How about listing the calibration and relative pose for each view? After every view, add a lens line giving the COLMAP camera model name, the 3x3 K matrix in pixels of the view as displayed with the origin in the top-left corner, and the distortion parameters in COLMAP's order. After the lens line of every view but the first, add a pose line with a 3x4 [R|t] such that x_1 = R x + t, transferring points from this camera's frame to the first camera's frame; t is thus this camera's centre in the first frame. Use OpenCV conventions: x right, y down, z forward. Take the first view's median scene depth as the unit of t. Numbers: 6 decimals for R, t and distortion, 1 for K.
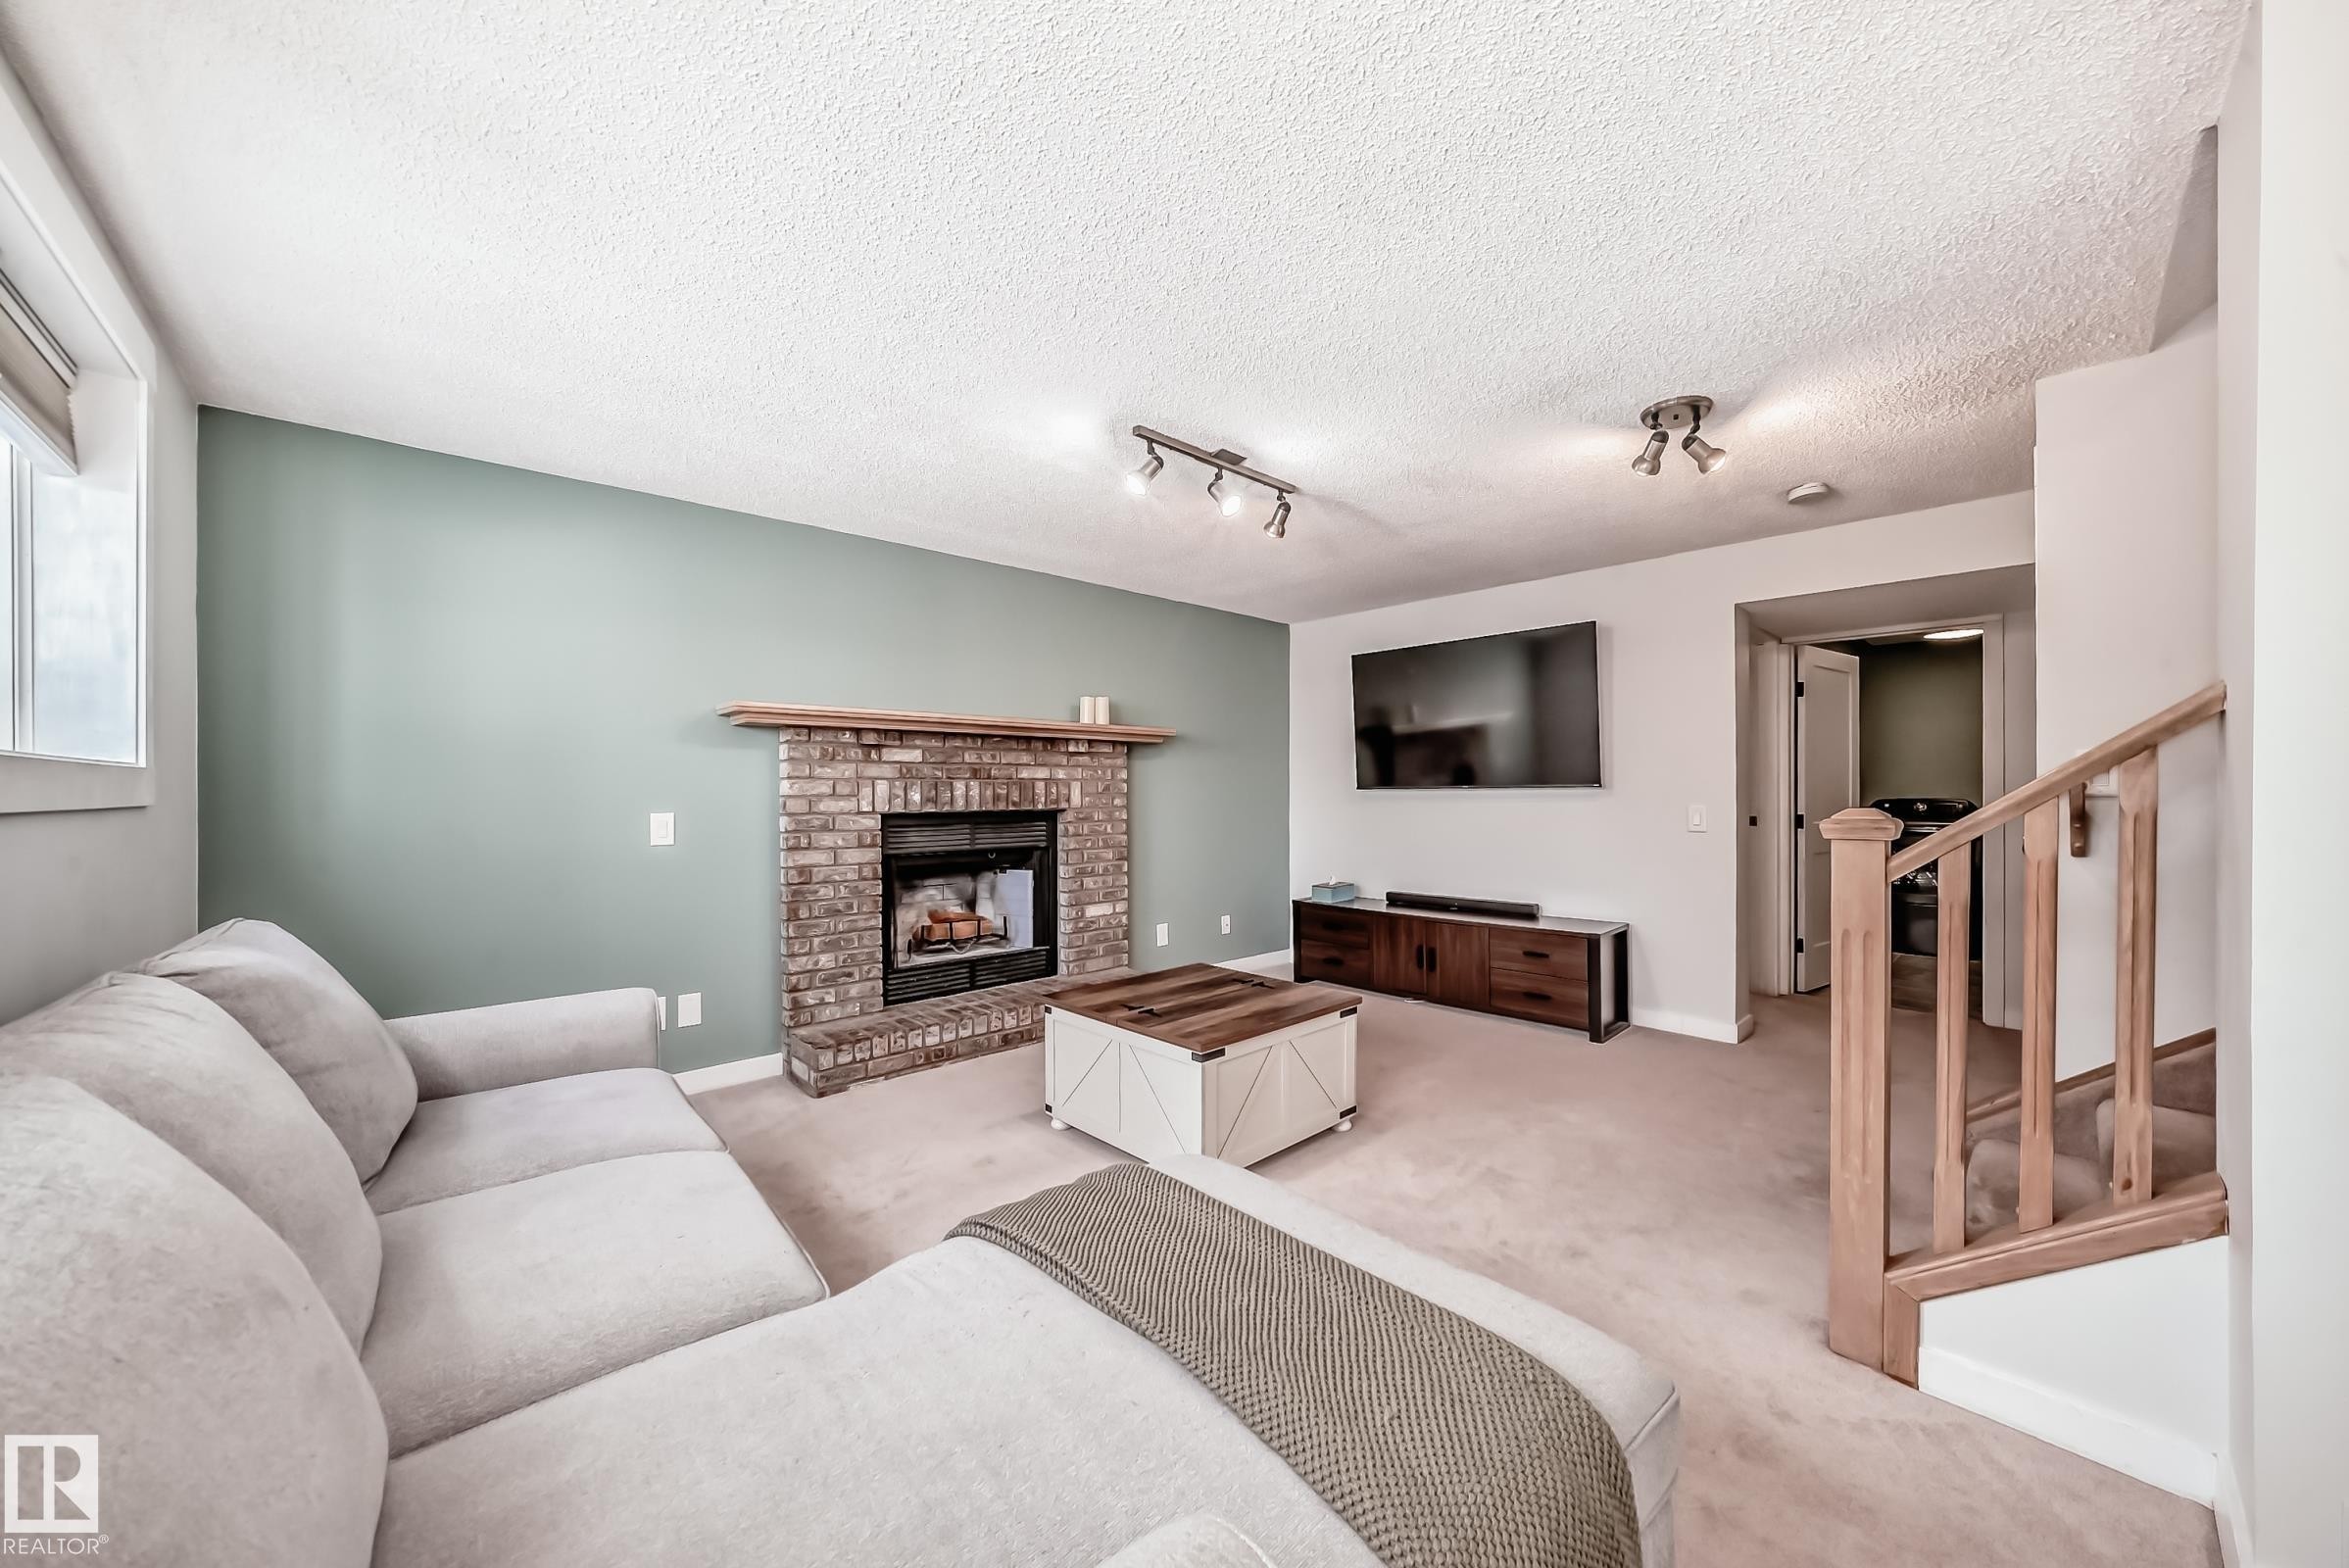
lens RADIAL K [[834.9, 0, 1176.7], [0, 834.9, 787.6], [0, 0, 1]] dist [-0.015138, 0.004653]
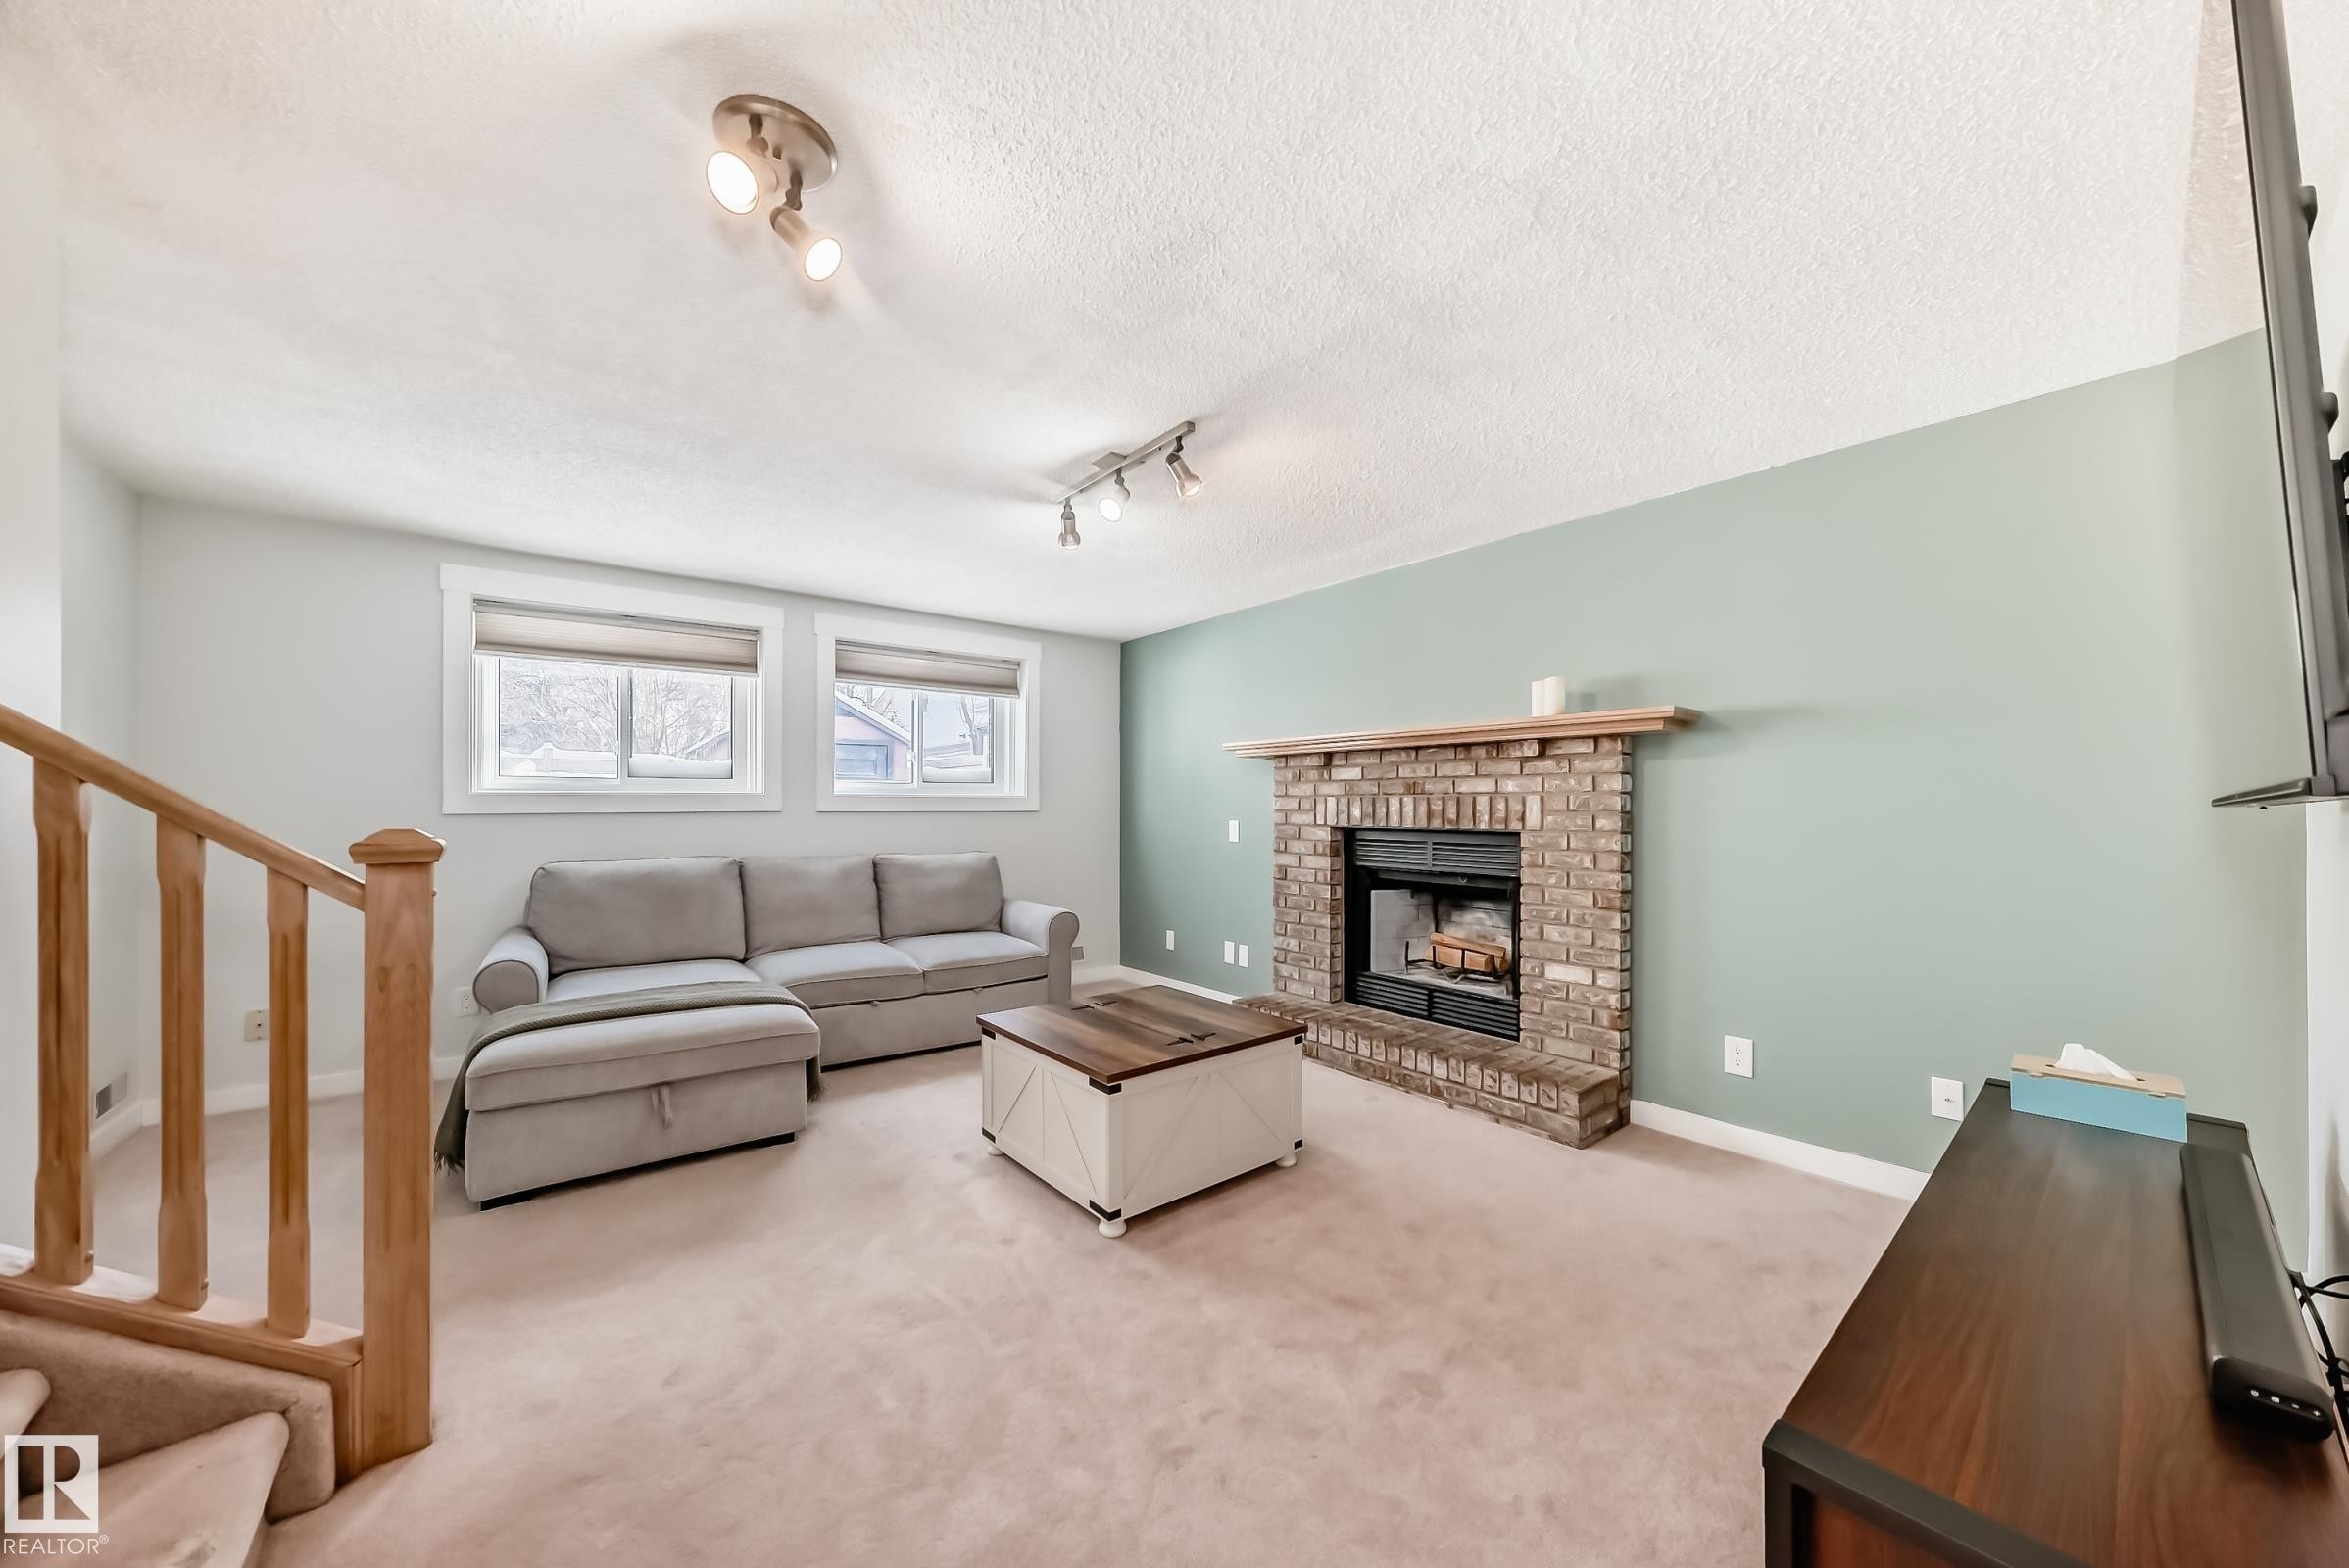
lens RADIAL K [[834.9, 0, 1209.0], [0, 834.9, 801.6], [0, 0, 1]] dist [-0.015138, 0.004653]
pose [[-0.044865, -0.002599, -0.998990, 0.711975], [0.002668, 0.999993, -0.002722, 0.000015], [0.998989, -0.002787, -0.044858, 0.812703]]
